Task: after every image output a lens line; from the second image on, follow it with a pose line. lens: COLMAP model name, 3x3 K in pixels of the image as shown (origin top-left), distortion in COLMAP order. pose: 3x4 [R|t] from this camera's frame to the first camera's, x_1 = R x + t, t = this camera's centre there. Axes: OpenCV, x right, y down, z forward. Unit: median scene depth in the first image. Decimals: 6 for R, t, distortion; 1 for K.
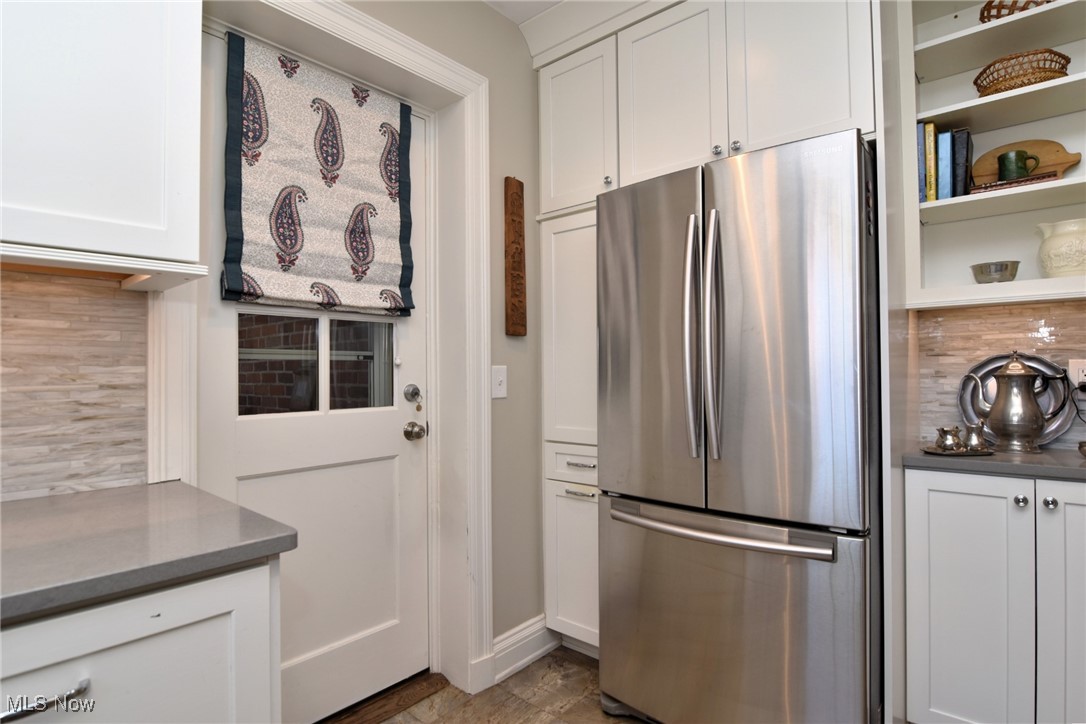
lens RADIAL K [[558.1, 0, 548.2], [0, 558.1, 367.0], [0, 0, 1]] dist [-0.013477, -0.007463]
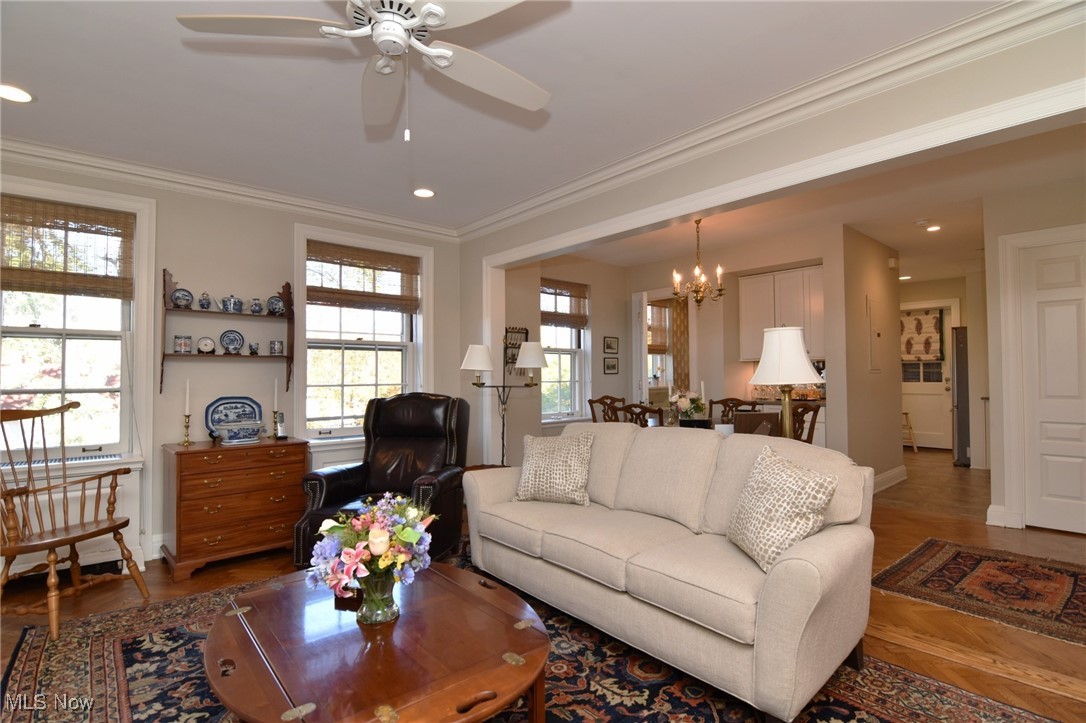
lens RADIAL K [[523.6, 0, 545.3], [0, 523.6, 366.7], [0, 0, 1]] dist [-0.021076, 0.000013]
pose [[-0.154684, -0.003145, -0.987959, 4.878536], [0.017056, 0.999837, -0.005854, -0.090387], [0.987817, -0.017756, -0.154605, -1.618912]]
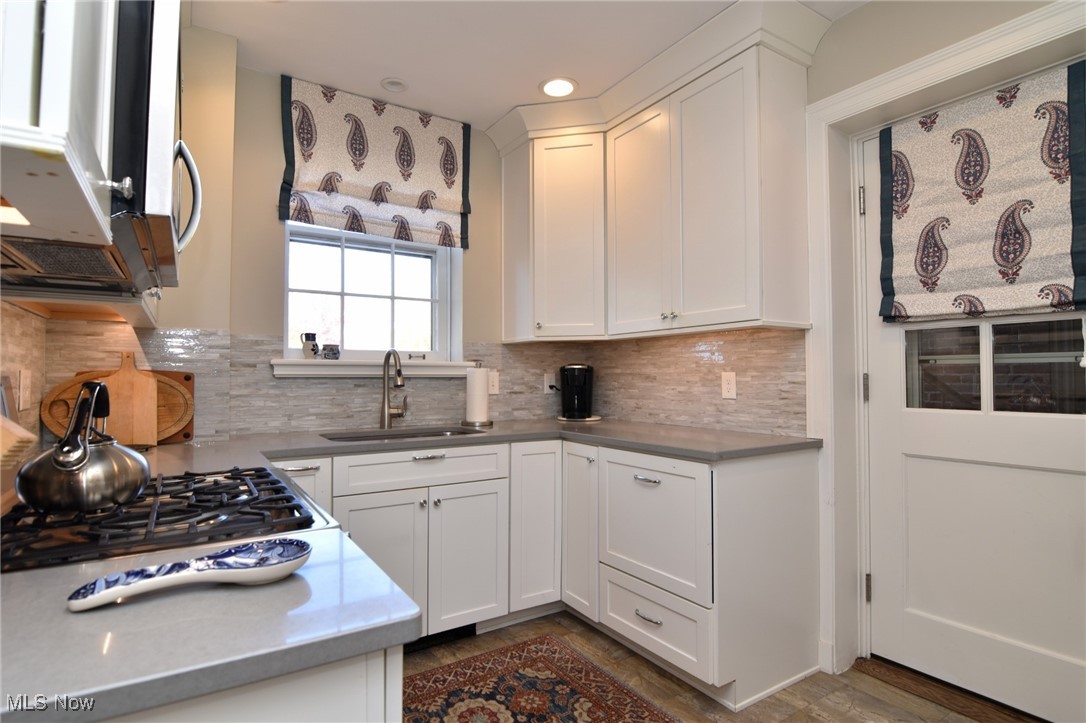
lens RADIAL K [[558.1, 0, 542.8], [0, 558.1, 364.3], [0, 0, 1]] dist [-0.013477, -0.007463]
pose [[-0.285721, -0.012268, -0.958234, 0.940630], [0.011171, 0.999807, -0.016131, -0.004321], [0.958248, -0.015313, -0.285529, 0.538045]]
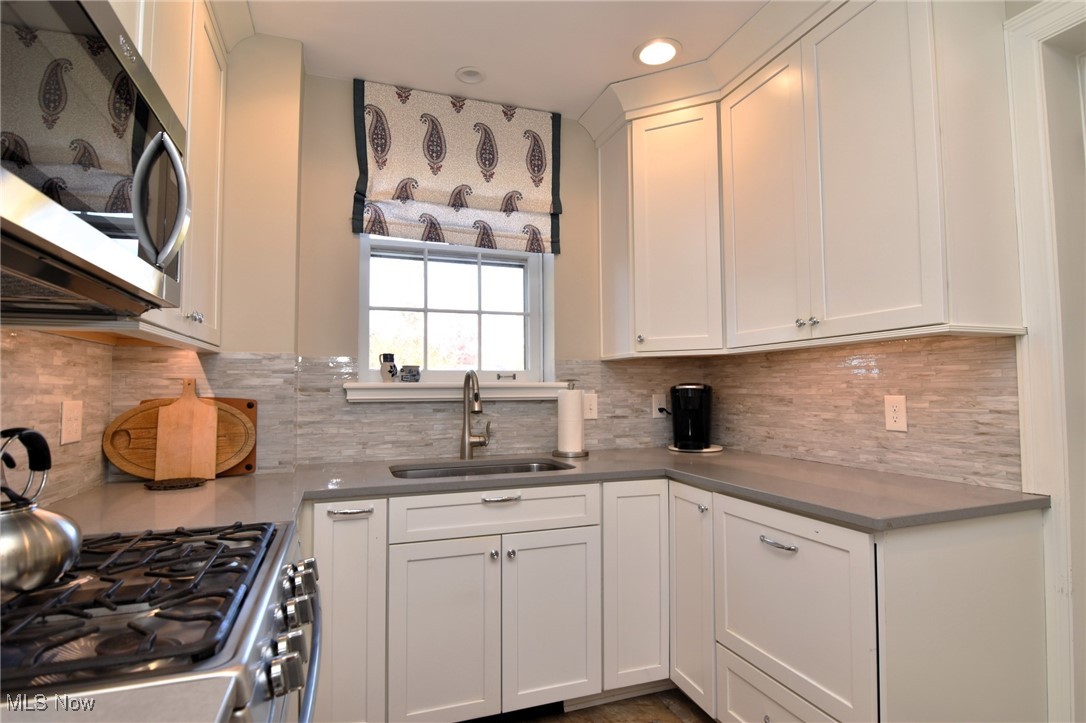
lens RADIAL K [[558.1, 0, 540.4], [0, 558.1, 364.3], [0, 0, 1]] dist [-0.013477, -0.007463]
pose [[-0.500817, -0.027467, -0.865117, 0.669552], [0.017285, 0.998980, -0.041723, -0.030856], [0.865381, -0.035849, -0.499831, 0.531322]]
